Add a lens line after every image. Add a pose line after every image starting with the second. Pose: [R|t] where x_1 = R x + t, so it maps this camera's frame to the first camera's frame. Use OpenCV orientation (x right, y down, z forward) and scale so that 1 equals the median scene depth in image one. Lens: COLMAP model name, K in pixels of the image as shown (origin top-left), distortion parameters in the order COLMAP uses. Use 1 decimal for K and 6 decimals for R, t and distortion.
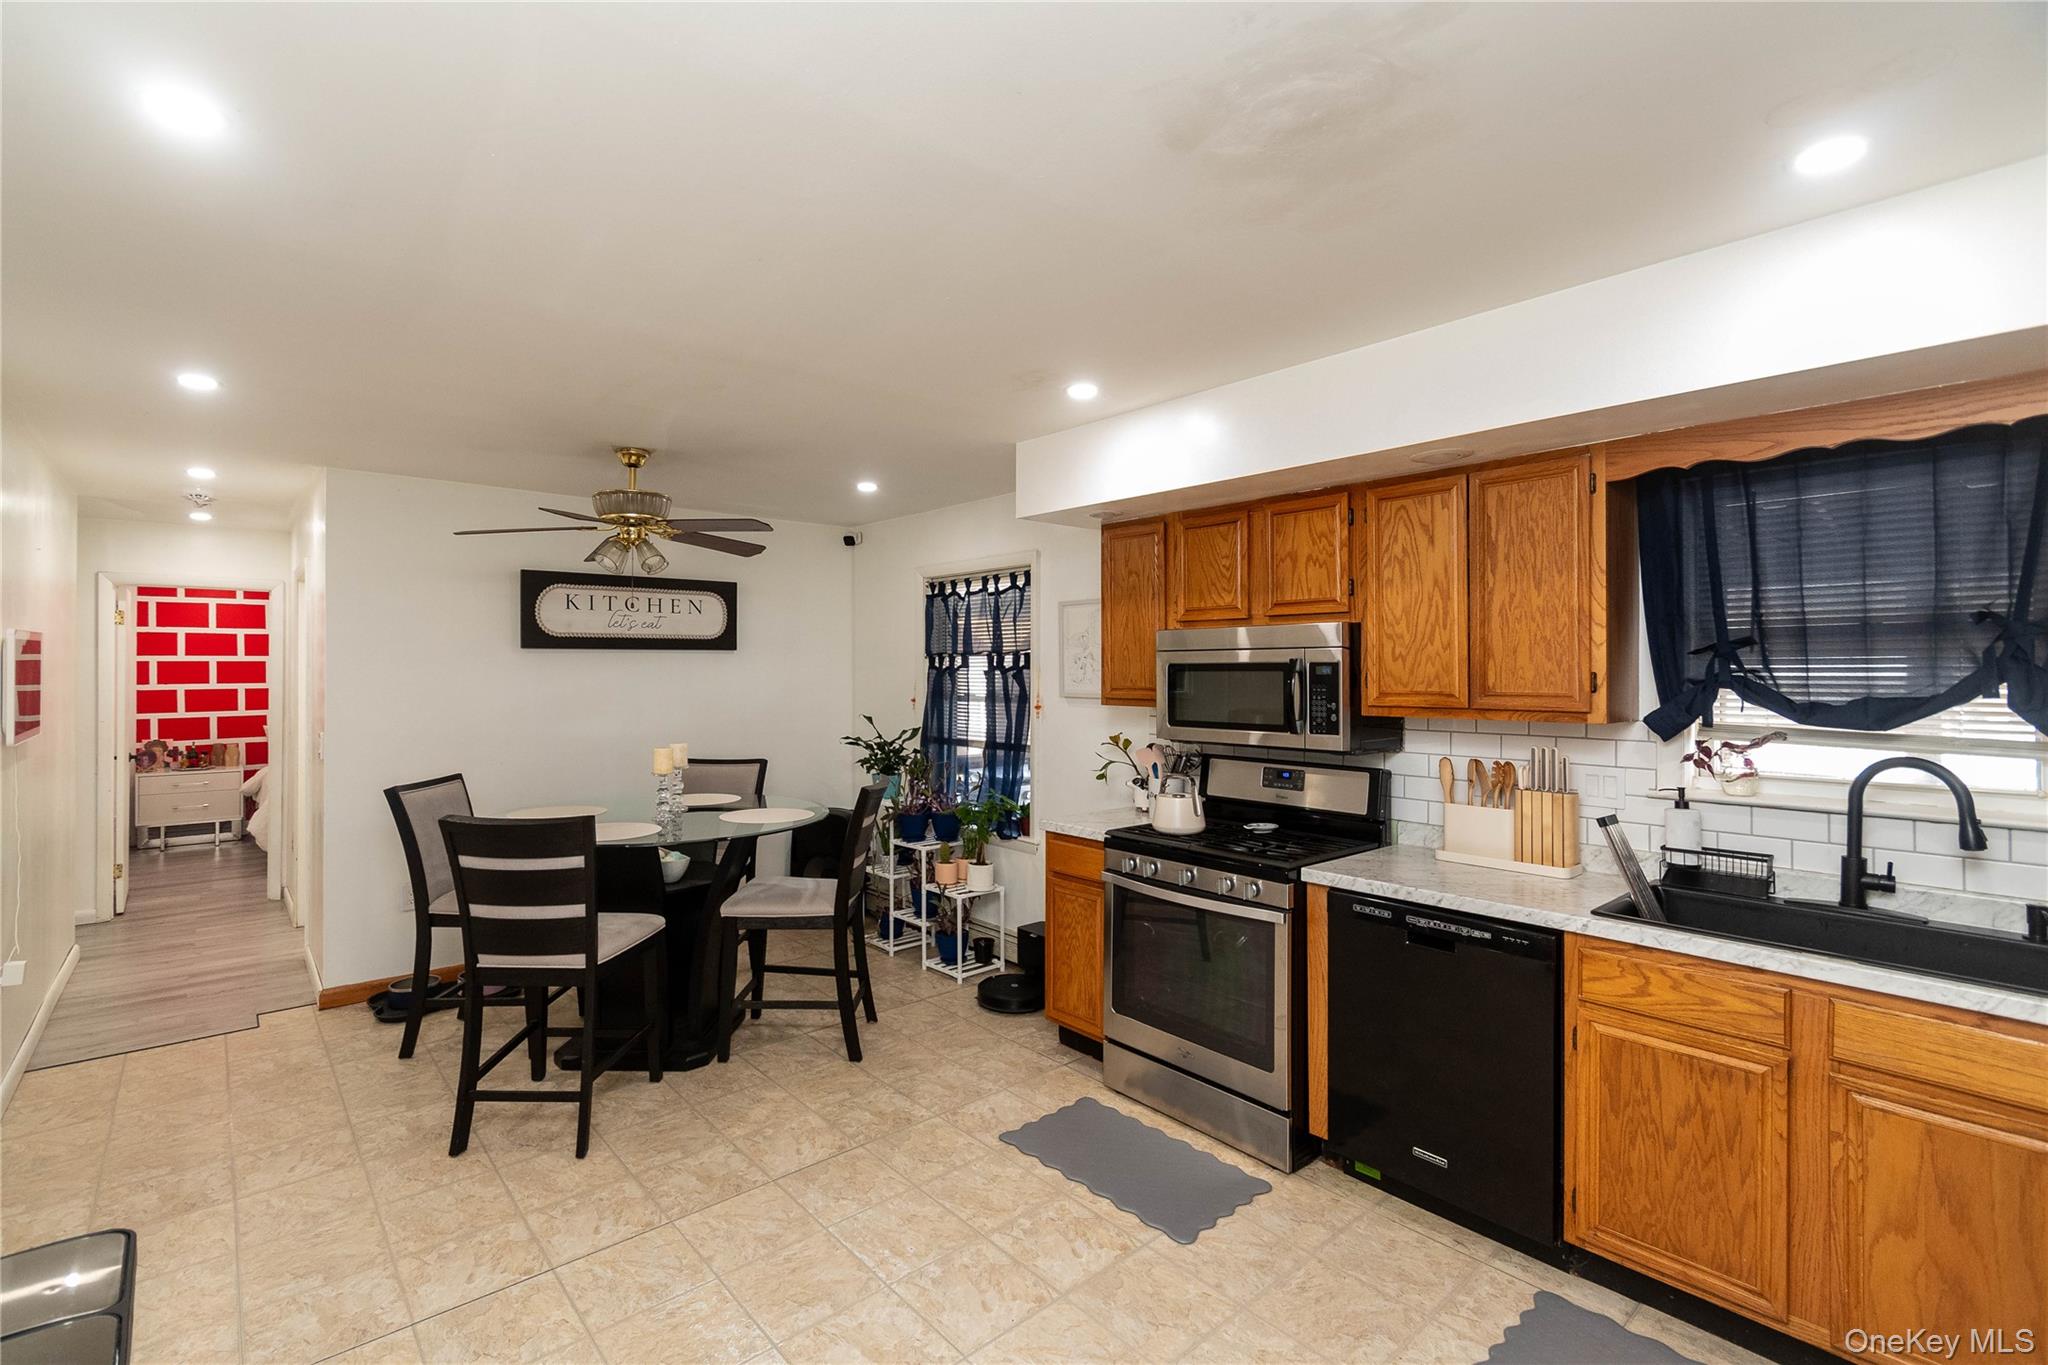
lens RADIAL K [[901.2, 0, 1024.0], [0, 901.2, 682.5], [0, 0, 1]] dist [0.000650, -0.010951]
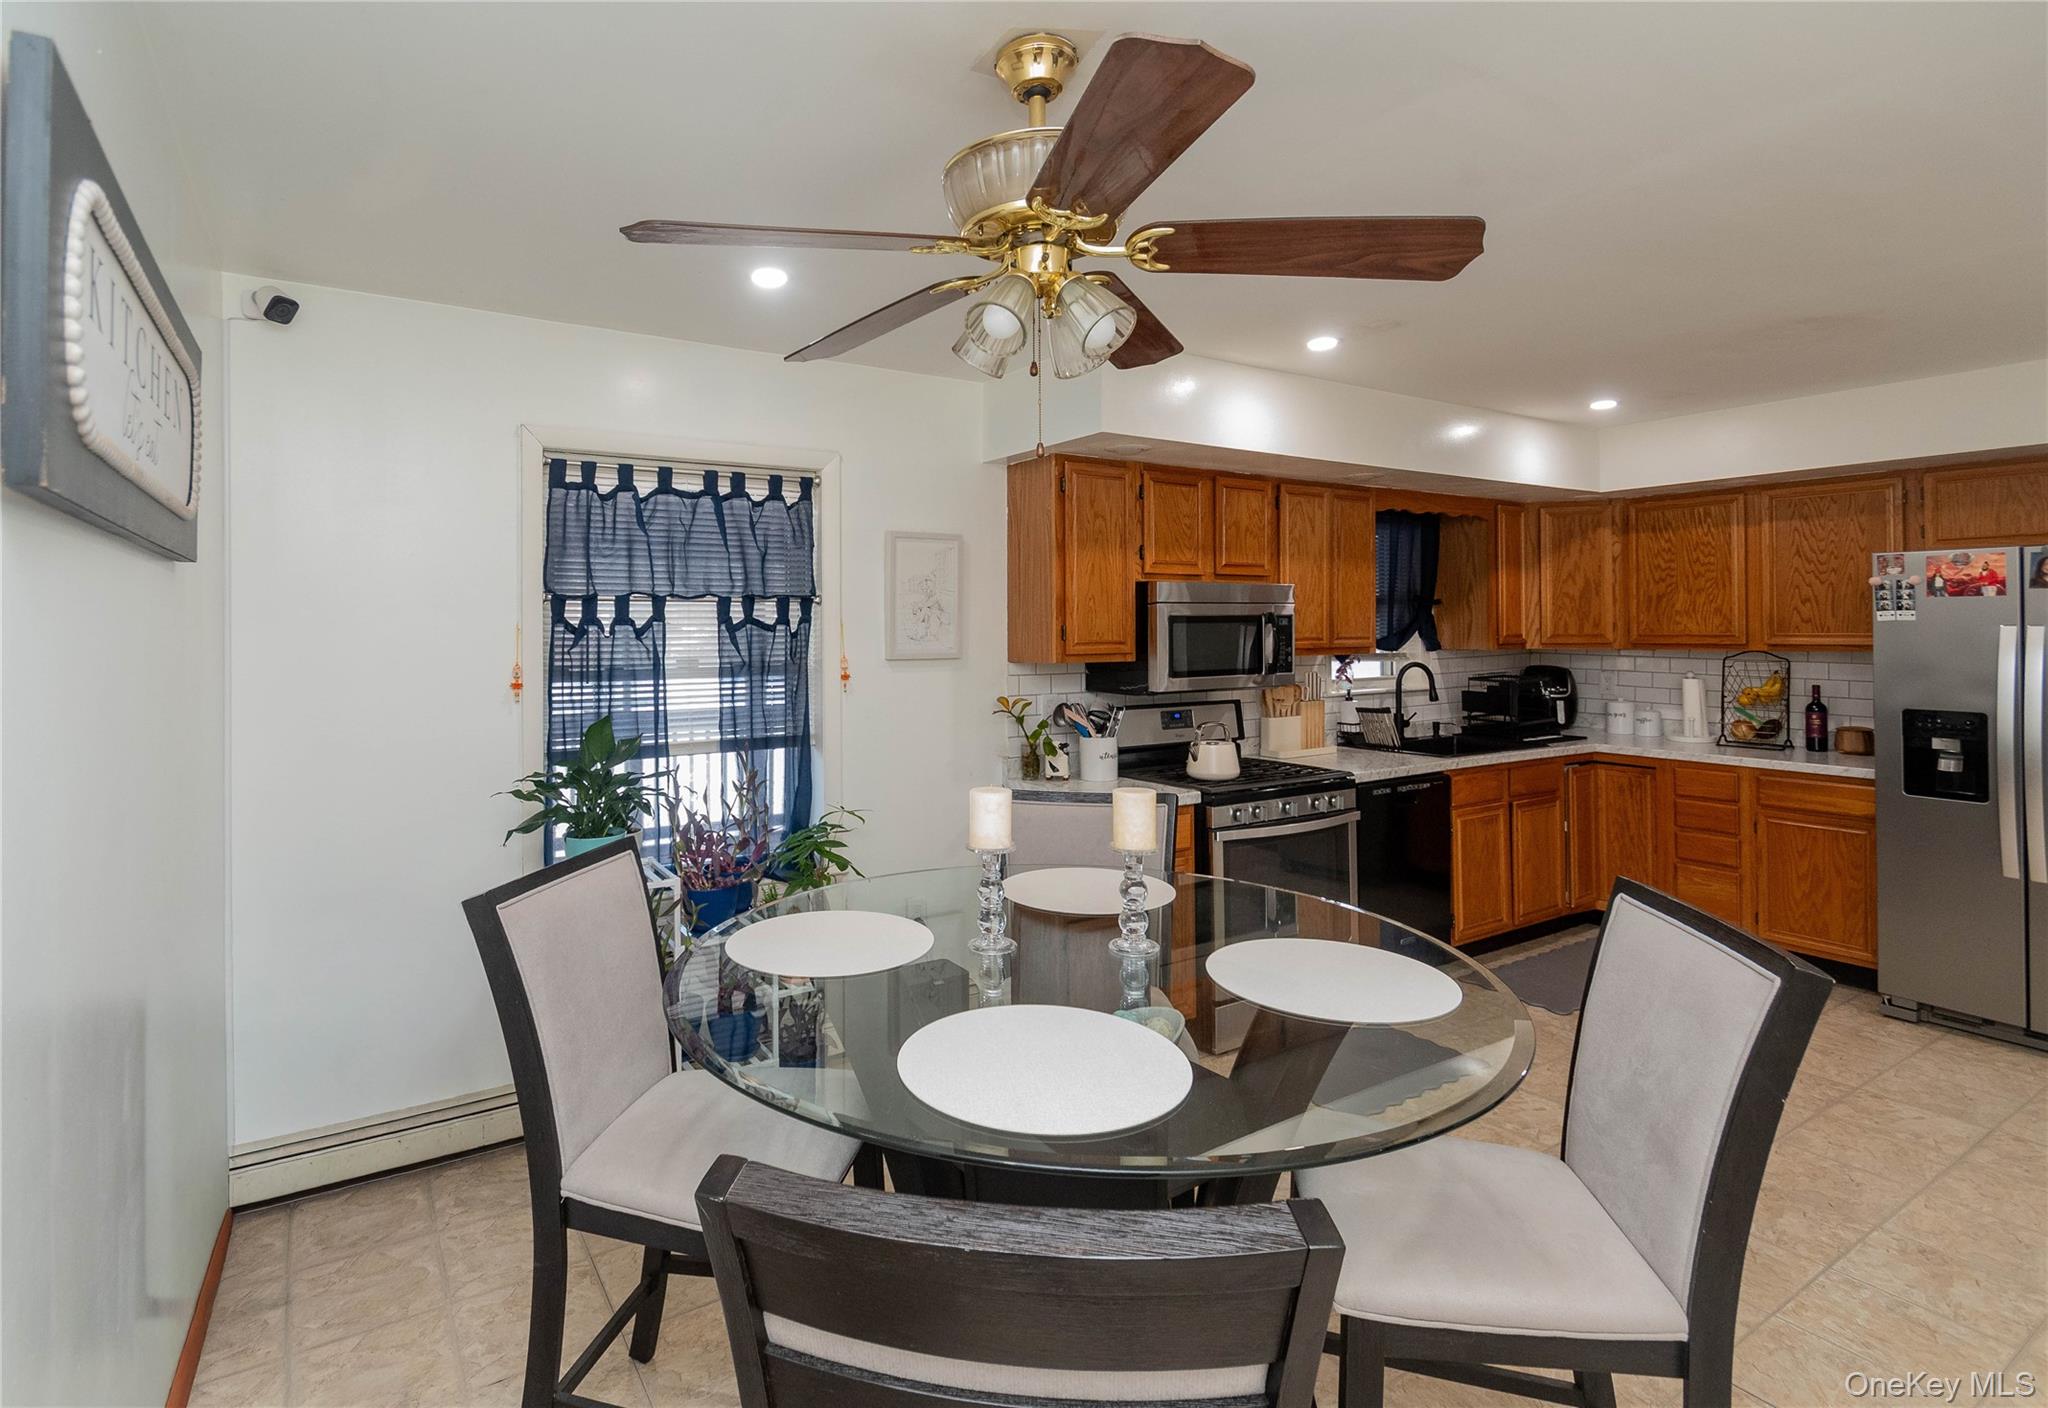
lens RADIAL K [[969.9, 0, 873.4], [0, 969.9, 638.9], [0, 0, 1]] dist [0.001370, 0.000078]
pose [[0.212097, -0.012326, 0.977171, -0.550352], [0.020300, 0.999760, 0.008205, -0.006287], [-0.977038, 0.018096, 0.212297, 0.628713]]
